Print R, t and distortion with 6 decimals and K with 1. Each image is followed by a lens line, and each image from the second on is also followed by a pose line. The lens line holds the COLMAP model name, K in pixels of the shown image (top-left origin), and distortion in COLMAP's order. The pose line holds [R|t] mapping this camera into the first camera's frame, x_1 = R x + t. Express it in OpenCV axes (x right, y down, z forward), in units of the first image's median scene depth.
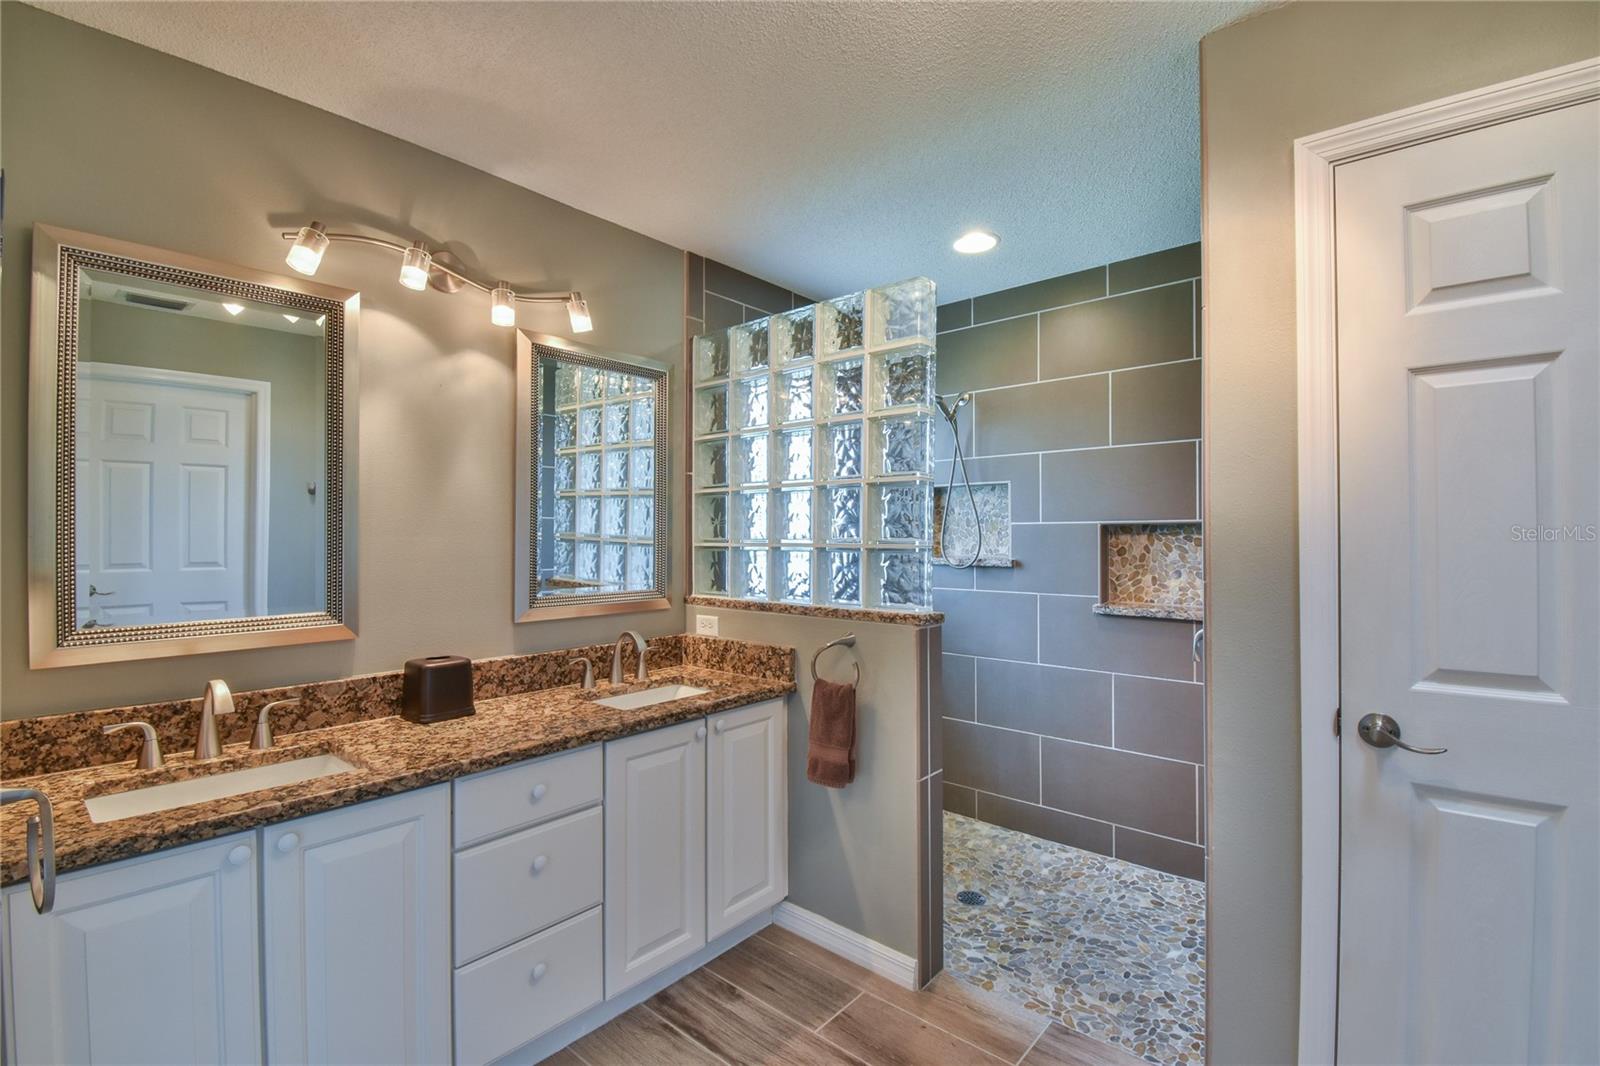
lens RADIAL K [[713.3, 0, 806.5], [0, 713.3, 534.4], [0, 0, 1]] dist [-0.013107, -0.001644]
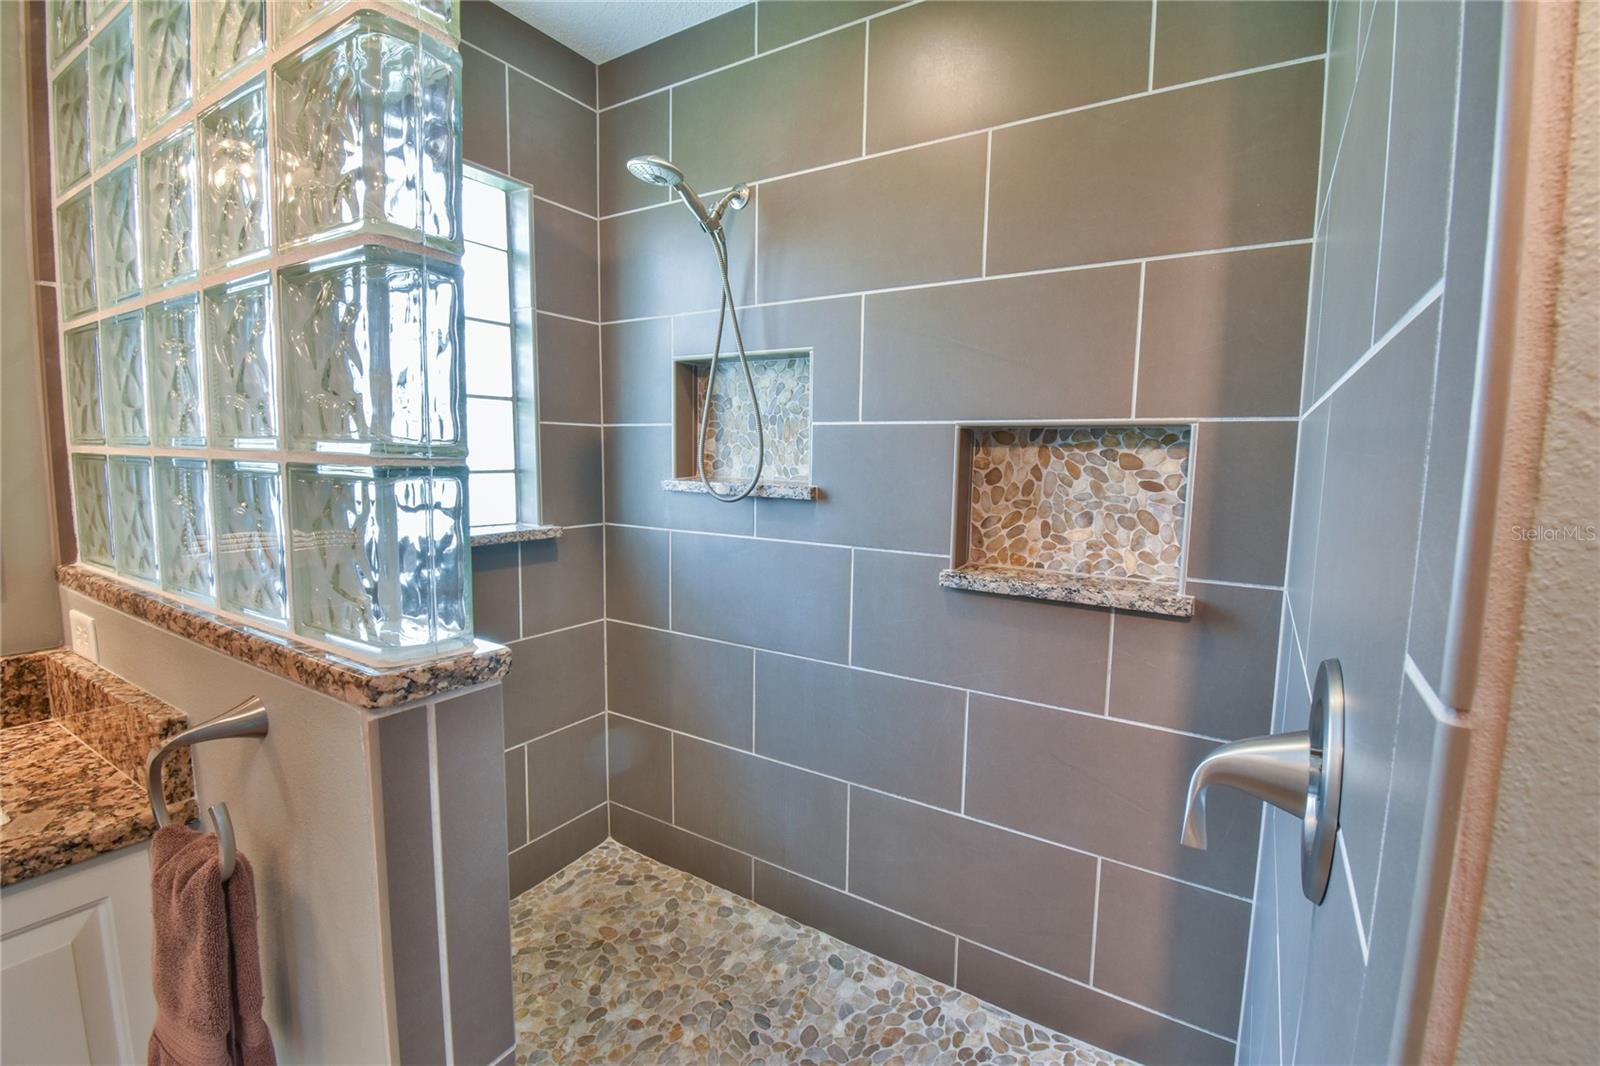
lens RADIAL K [[713.3, 0, 809.0], [0, 713.3, 542.0], [0, 0, 1]] dist [-0.013107, -0.001644]
pose [[0.987798, -0.001713, 0.155730, 0.214211], [-0.018497, 0.991572, 0.128231, 0.006217], [-0.154637, -0.129547, 0.979441, 0.471316]]
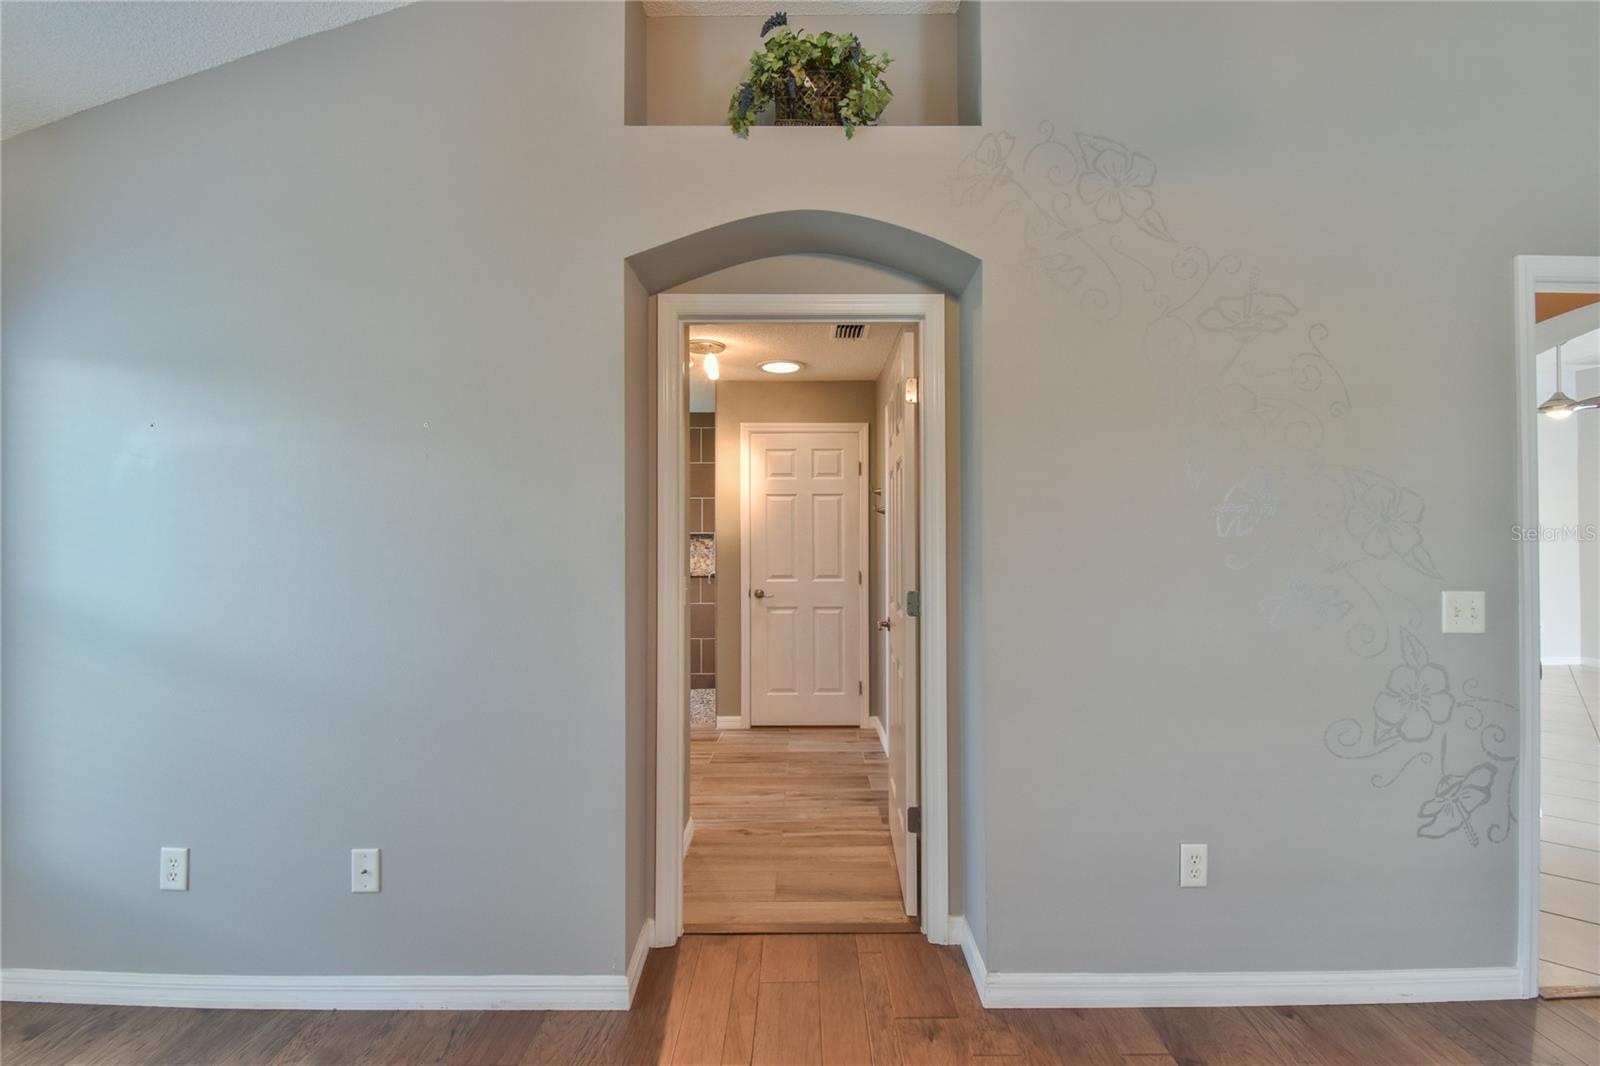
lens RADIAL K [[713.3, 0, 809.9], [0, 713.3, 539.2], [0, 0, 1]] dist [-0.013107, -0.001644]
pose [[0.763324, 0.003838, 0.646004, -0.562268], [-0.005471, 0.999985, 0.000523, -0.001454], [-0.645992, -0.003934, 0.763334, -0.813175]]
